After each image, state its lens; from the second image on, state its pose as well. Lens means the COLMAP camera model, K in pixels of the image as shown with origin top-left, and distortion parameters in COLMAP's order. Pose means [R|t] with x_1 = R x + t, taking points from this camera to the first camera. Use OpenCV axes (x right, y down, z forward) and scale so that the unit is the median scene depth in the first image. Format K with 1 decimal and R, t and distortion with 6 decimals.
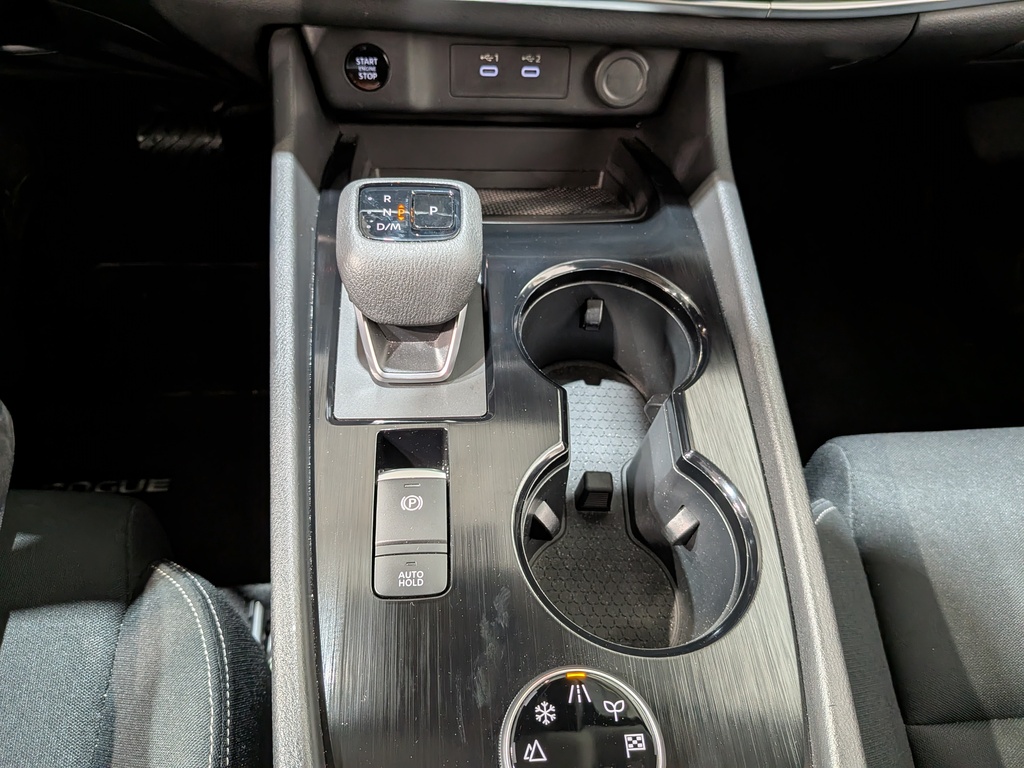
lens RADIAL K [[768.6, 0, 507.6], [0, 768.6, 371.9], [0, 0, 1]] dist [-0.001896, -0.002403]
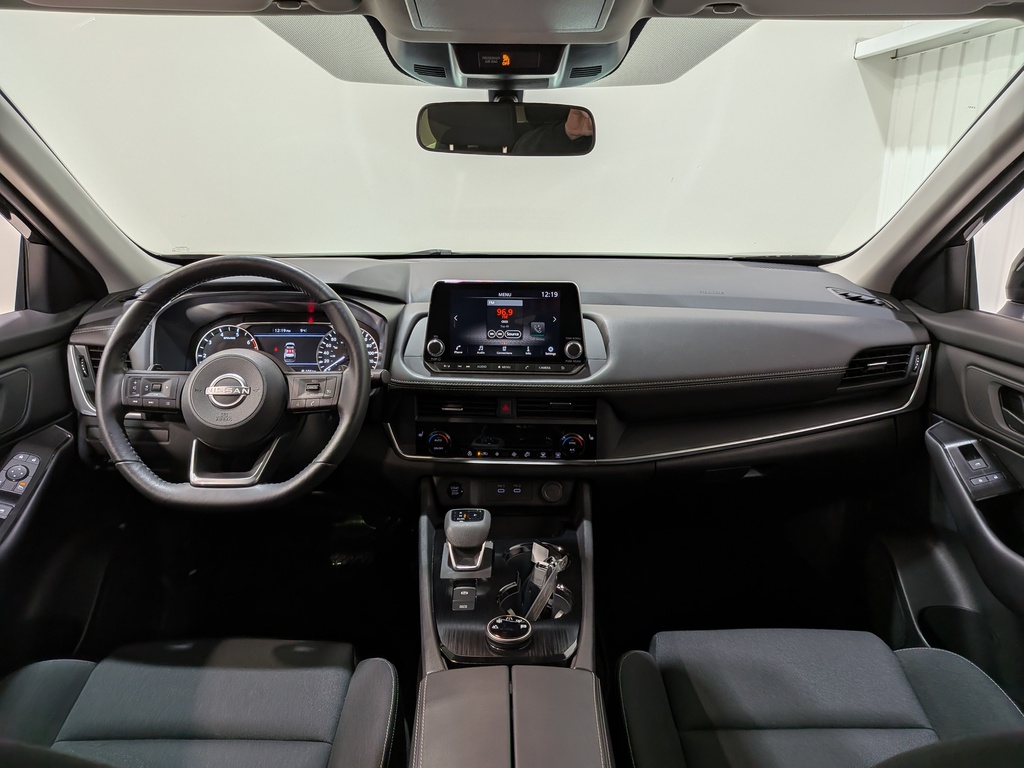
lens RADIAL K [[729.4, 0, 512.0], [0, 729.4, 384.0], [0, 0, 1]] dist [0.103870, -0.182346]
pose [[0.996068, -0.056704, -0.068061, 0.217344], [0.003793, 0.794891, -0.606740, 0.889136], [0.088506, 0.604096, 0.791981, -1.273477]]
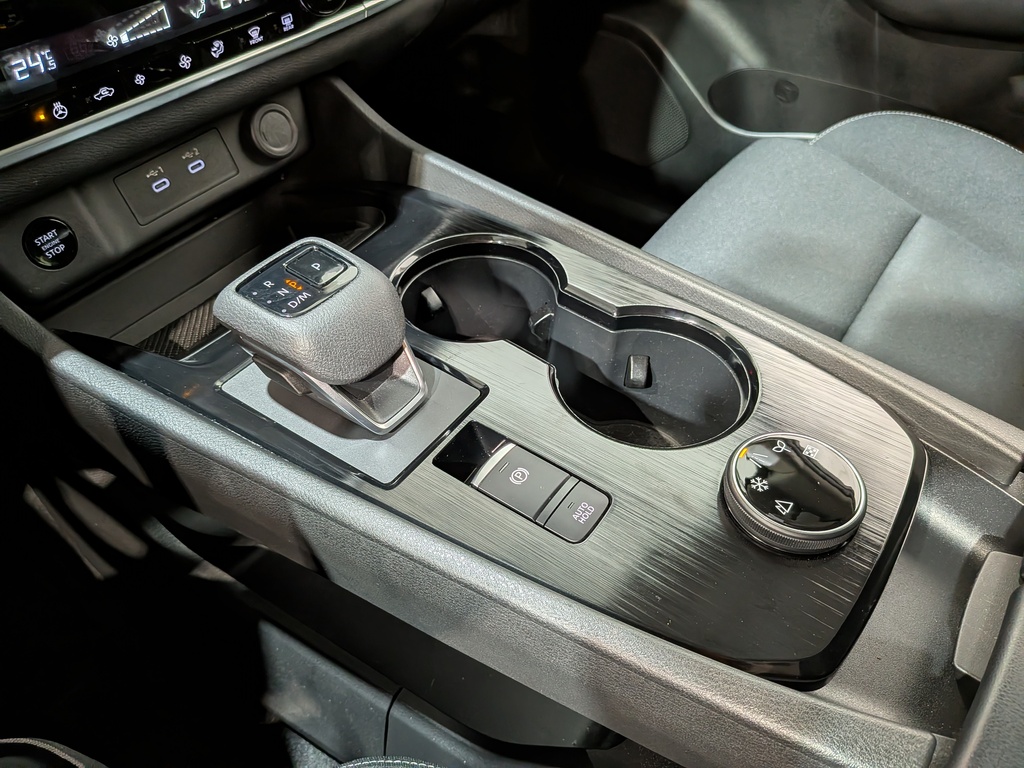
lens RADIAL K [[768.6, 0, 509.3], [0, 768.6, 398.0], [0, 0, 1]] dist [-0.028147, 0.006000]
pose [[0.643122, -0.604851, 0.469627, -0.375859], [0.633093, 0.764986, 0.118278, -0.028878], [-0.430798, 0.221250, 0.874906, 0.044568]]
